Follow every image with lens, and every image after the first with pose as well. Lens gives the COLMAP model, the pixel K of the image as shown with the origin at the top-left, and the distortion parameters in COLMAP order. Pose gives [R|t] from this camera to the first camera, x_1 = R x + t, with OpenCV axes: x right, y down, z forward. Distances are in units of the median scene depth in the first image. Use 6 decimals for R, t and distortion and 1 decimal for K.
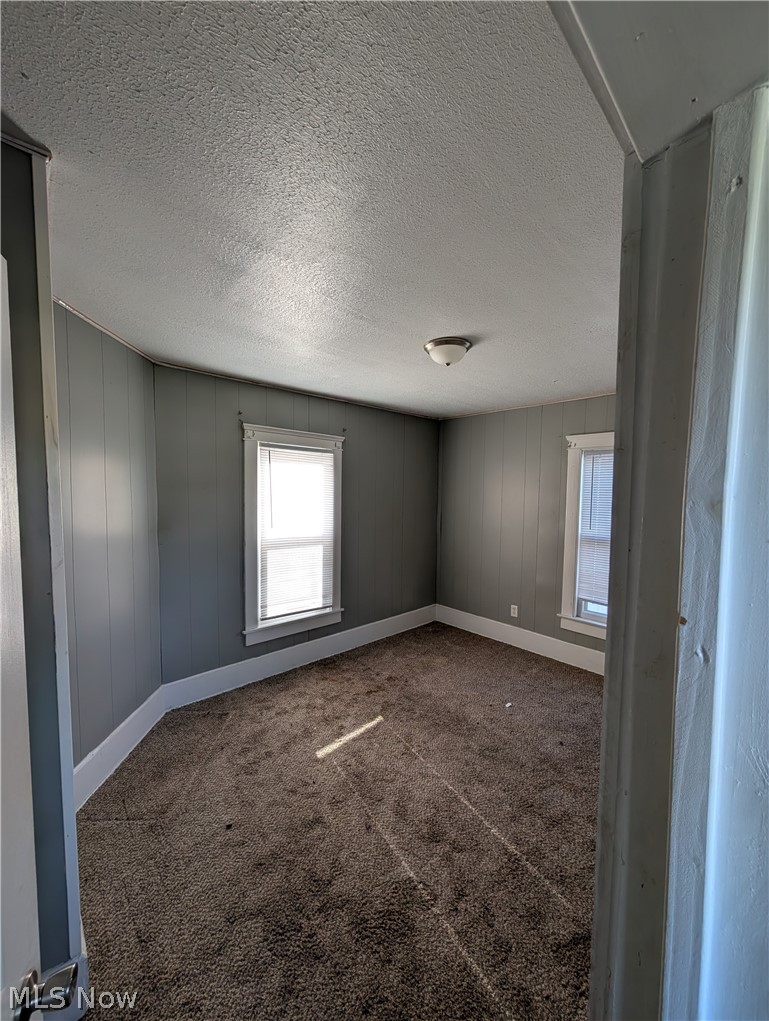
lens RADIAL K [[388.3, 0, 386.5], [0, 388.3, 511.8], [0, 0, 1]] dist [-0.002647, 0.000802]
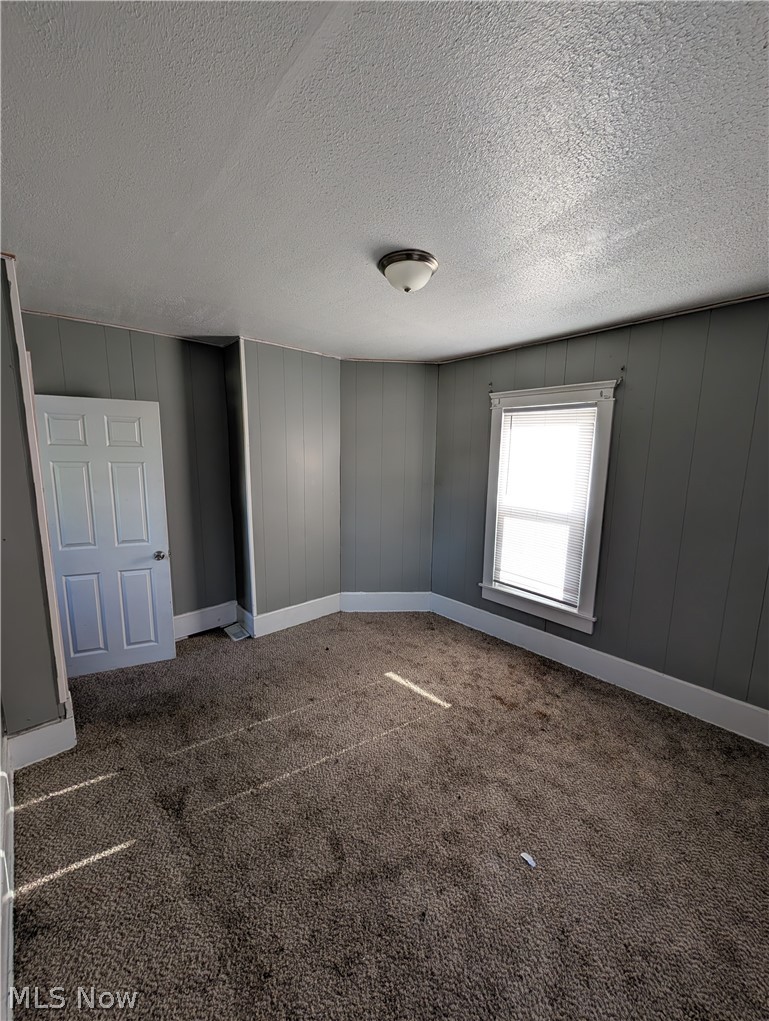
lens RADIAL K [[388.3, 0, 385.9], [0, 388.3, 512.3], [0, 0, 1]] dist [-0.002647, 0.000802]
pose [[-0.003584, 0.136637, -0.990615, 0.703985], [-0.070341, 0.988133, 0.136550, -0.028370], [0.997517, 0.070170, 0.006070, 0.694053]]
